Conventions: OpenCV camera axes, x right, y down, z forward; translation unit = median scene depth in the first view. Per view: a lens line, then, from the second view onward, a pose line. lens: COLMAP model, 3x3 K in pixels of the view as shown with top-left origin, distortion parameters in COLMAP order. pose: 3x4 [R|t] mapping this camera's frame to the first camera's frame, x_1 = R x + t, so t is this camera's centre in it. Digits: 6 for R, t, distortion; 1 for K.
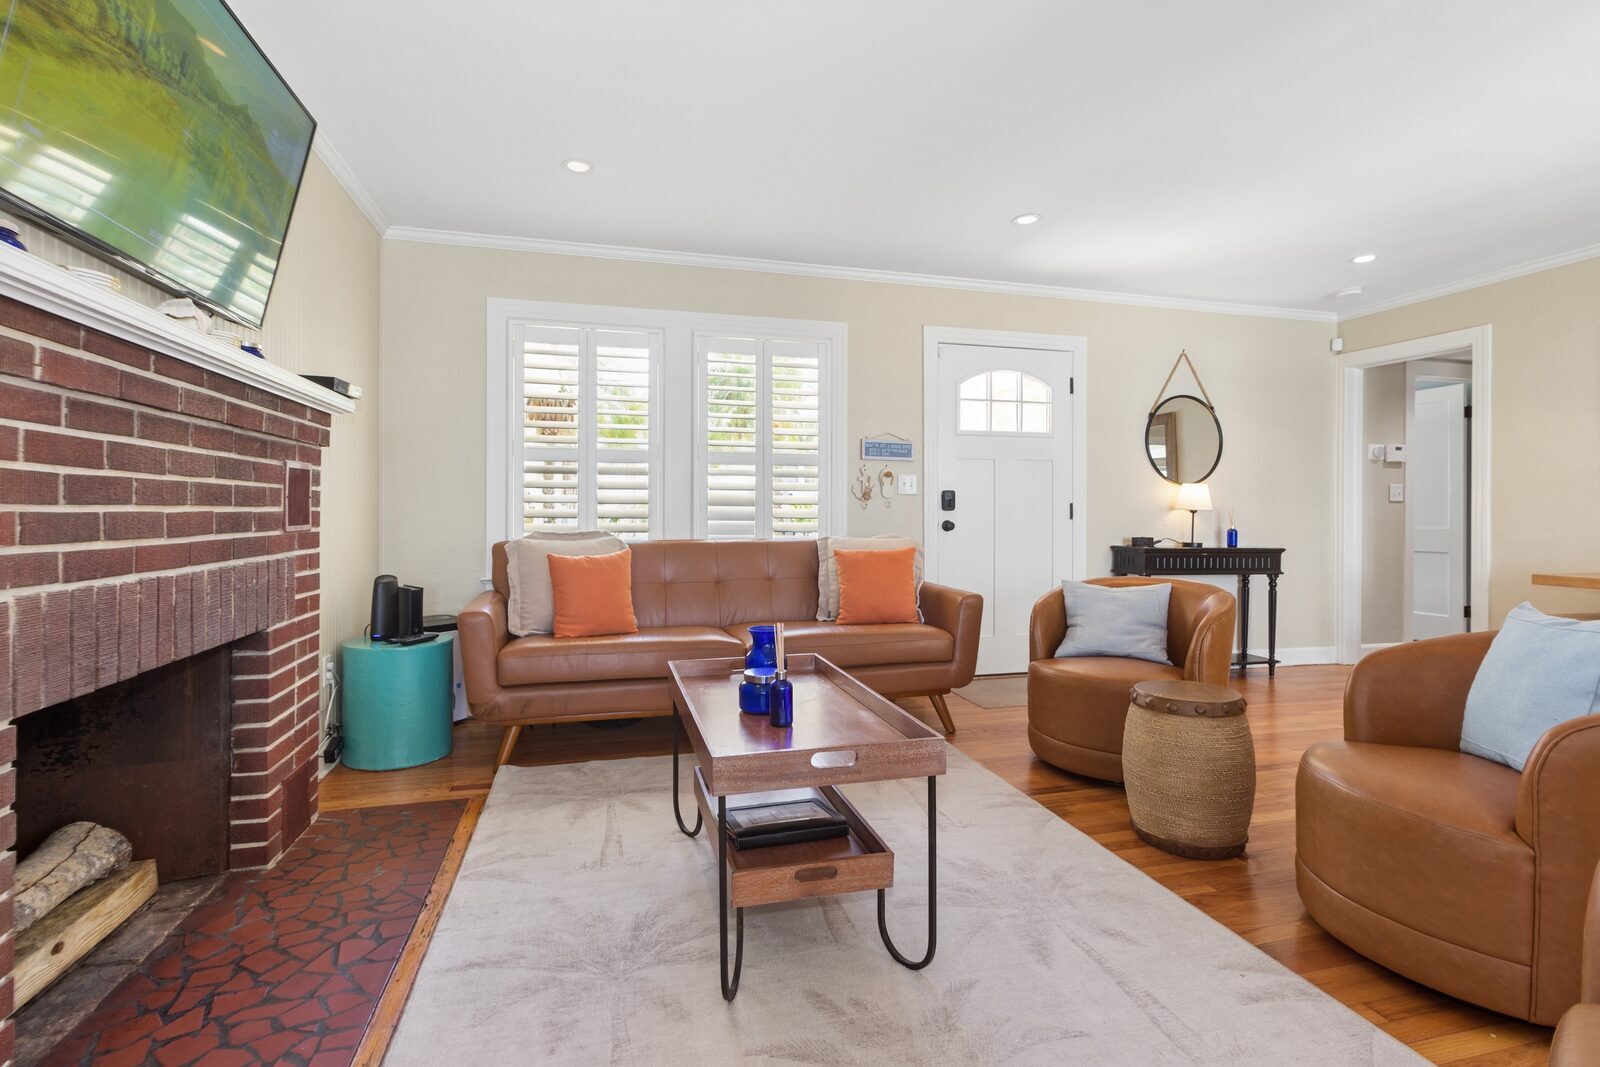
lens RADIAL K [[752.5, 0, 791.0], [0, 752.5, 504.2], [0, 0, 1]] dist [0.002106, 0.000668]
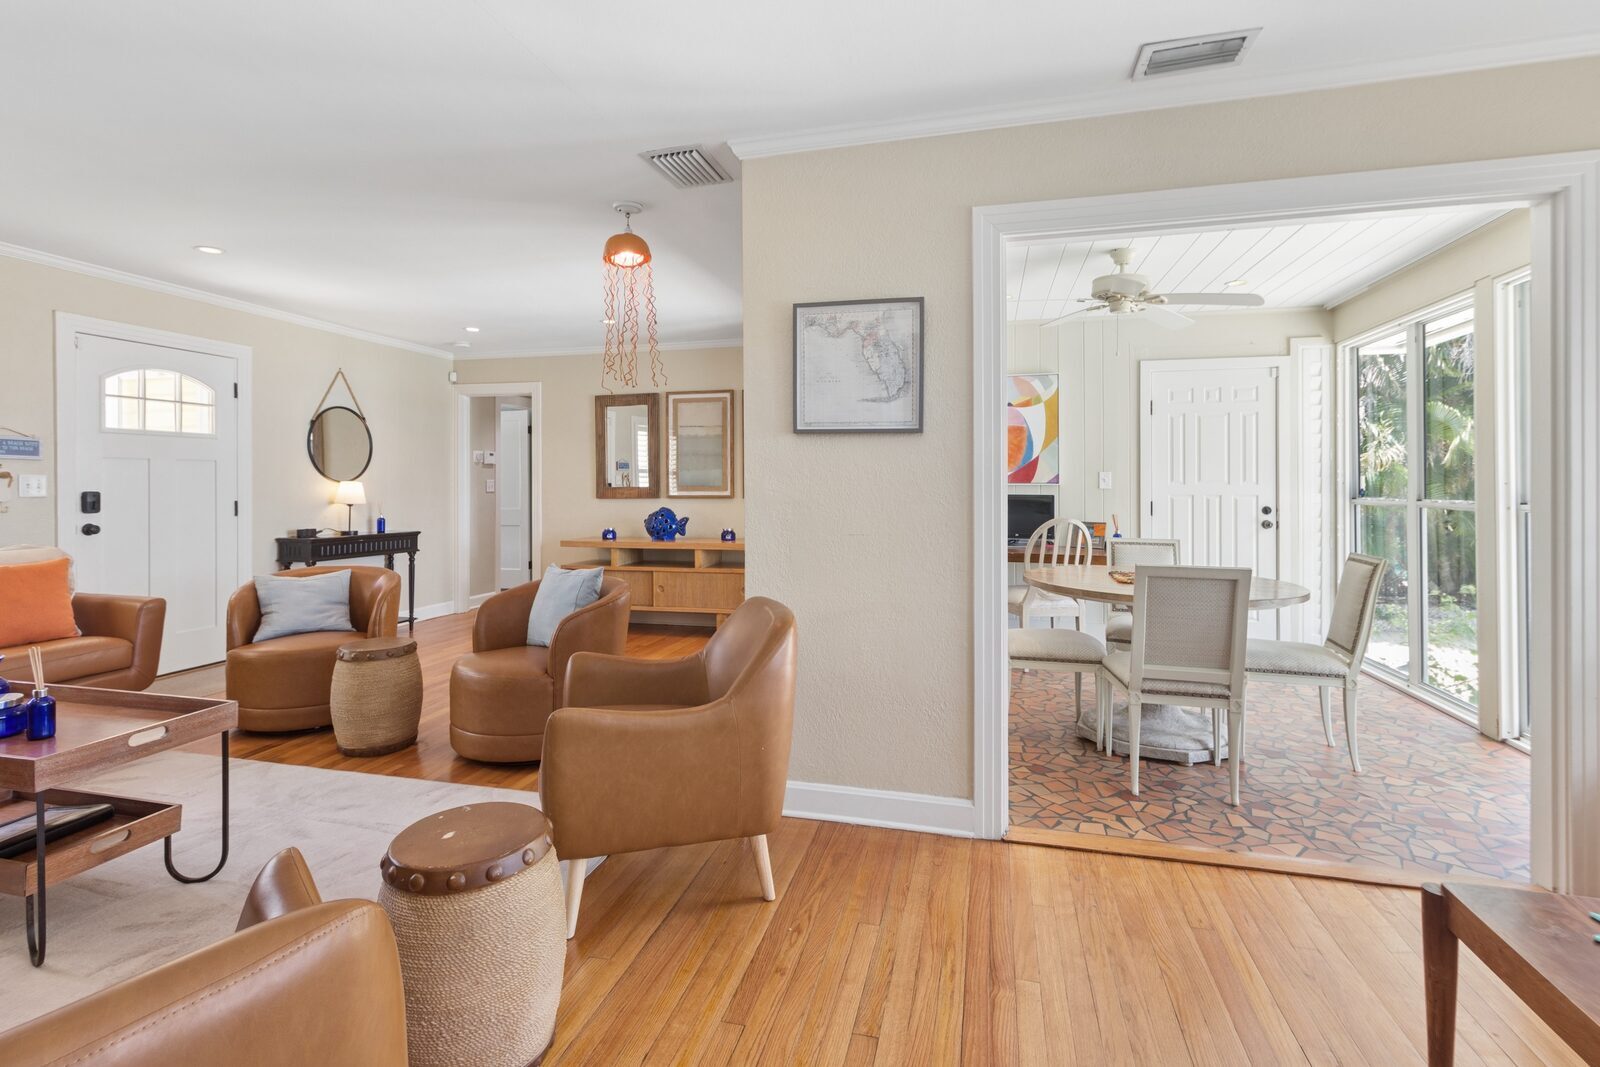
lens RADIAL K [[752.5, 0, 791.0], [0, 752.5, 504.2], [0, 0, 1]] dist [0.002106, 0.000668]
pose [[0.485625, -0.026809, 0.873756, -0.243449], [-0.006778, 0.999384, 0.034430, -0.053553], [-0.874141, -0.022643, 0.485144, -0.274885]]
